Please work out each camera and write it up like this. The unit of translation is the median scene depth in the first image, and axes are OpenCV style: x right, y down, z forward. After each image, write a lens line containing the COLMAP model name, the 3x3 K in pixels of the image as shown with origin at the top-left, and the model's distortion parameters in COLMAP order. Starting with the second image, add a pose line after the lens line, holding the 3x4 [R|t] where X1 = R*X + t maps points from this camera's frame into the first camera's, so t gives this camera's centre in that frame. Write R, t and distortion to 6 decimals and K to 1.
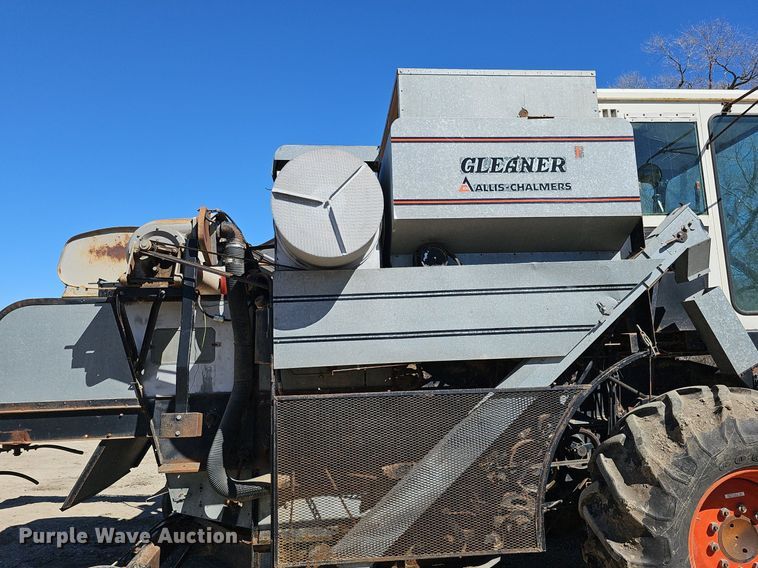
lens RADIAL K [[518.1, 0, 379.0], [0, 518.1, 284.0], [0, 0, 1]] dist [0.033886, -0.004569]
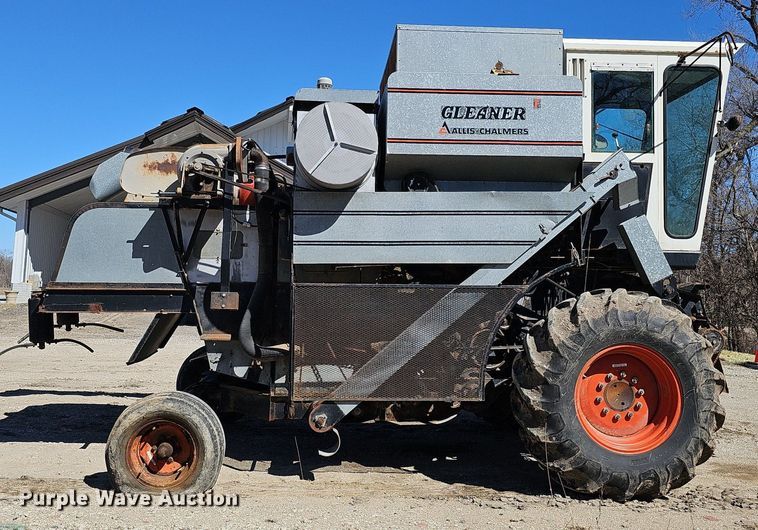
lens RADIAL K [[750.9, 0, 369.8], [0, 750.9, 249.5], [0, 0, 1]] dist [0.018202, 0.004648]
pose [[0.998755, 0.041473, -0.027725, 0.046617], [-0.038538, 0.994329, 0.099122, -0.069038], [0.031679, -0.097930, 0.994689, -0.859987]]
